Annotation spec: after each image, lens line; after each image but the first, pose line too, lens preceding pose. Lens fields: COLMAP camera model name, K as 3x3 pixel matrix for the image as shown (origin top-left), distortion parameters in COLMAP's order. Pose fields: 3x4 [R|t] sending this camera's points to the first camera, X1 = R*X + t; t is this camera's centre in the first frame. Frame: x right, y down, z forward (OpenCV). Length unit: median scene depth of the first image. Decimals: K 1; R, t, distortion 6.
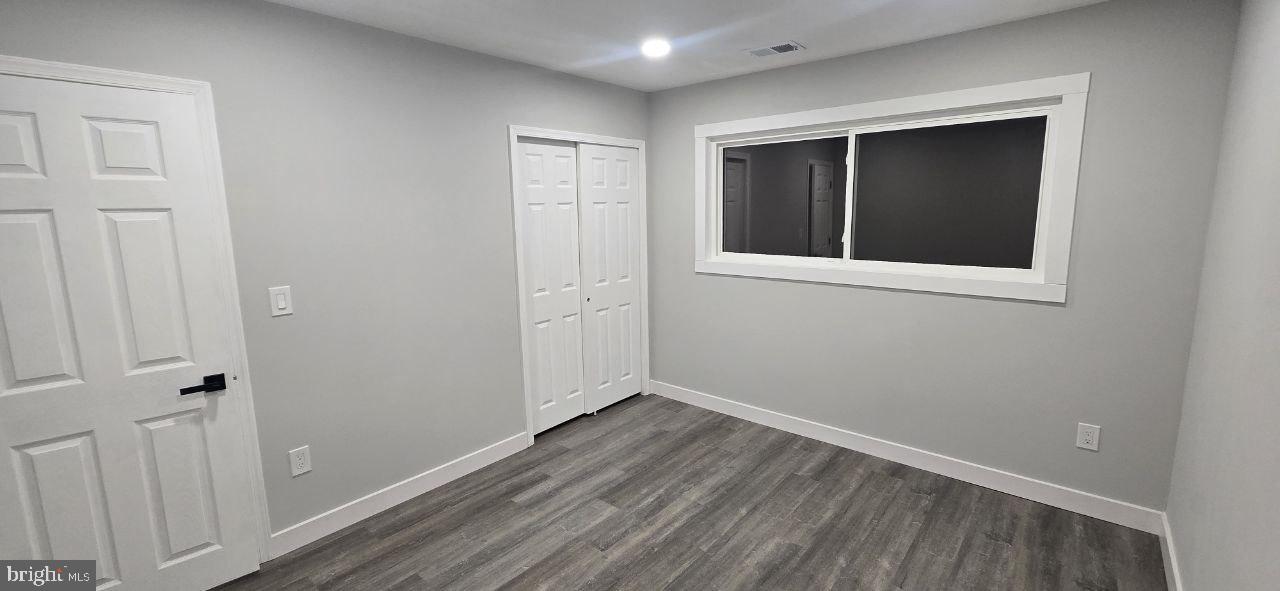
lens RADIAL K [[525.3, 0, 645.3], [0, 525.3, 287.8], [0, 0, 1]] dist [0.001030, 0.000075]
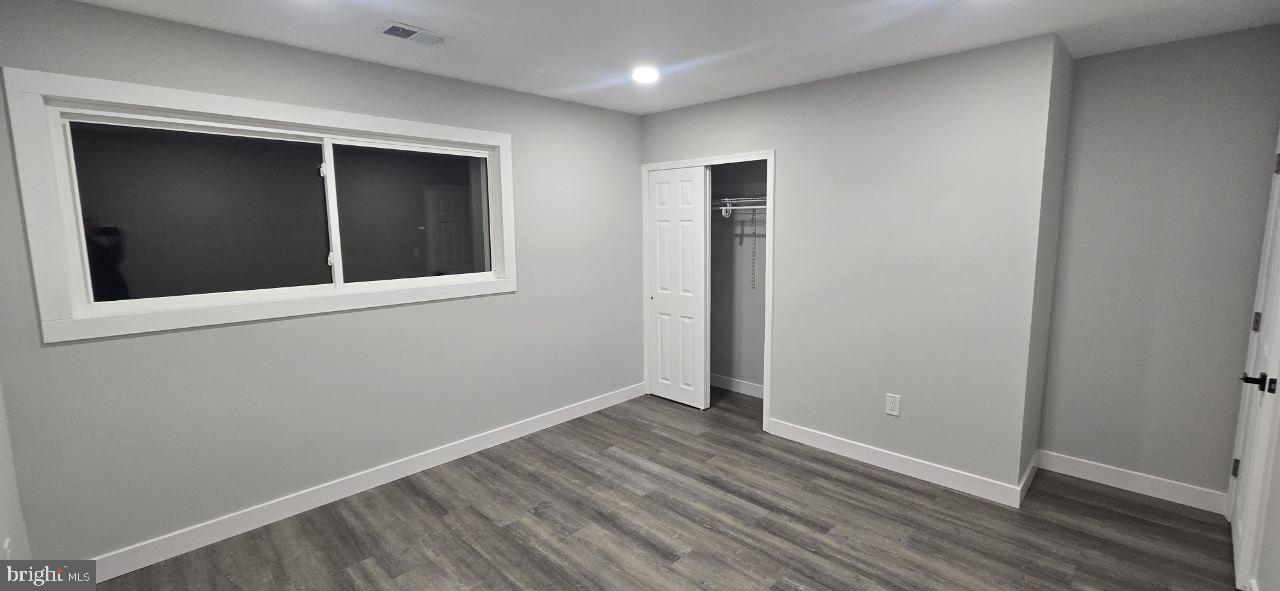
lens RADIAL K [[525.3, 0, 645.3], [0, 525.3, 287.8], [0, 0, 1]] dist [0.001030, 0.000075]
pose [[0.061071, -0.113611, 0.991647, -0.478896], [0.154018, 0.982674, 0.103098, -0.061004], [-0.986179, 0.146435, 0.077511, 0.438515]]
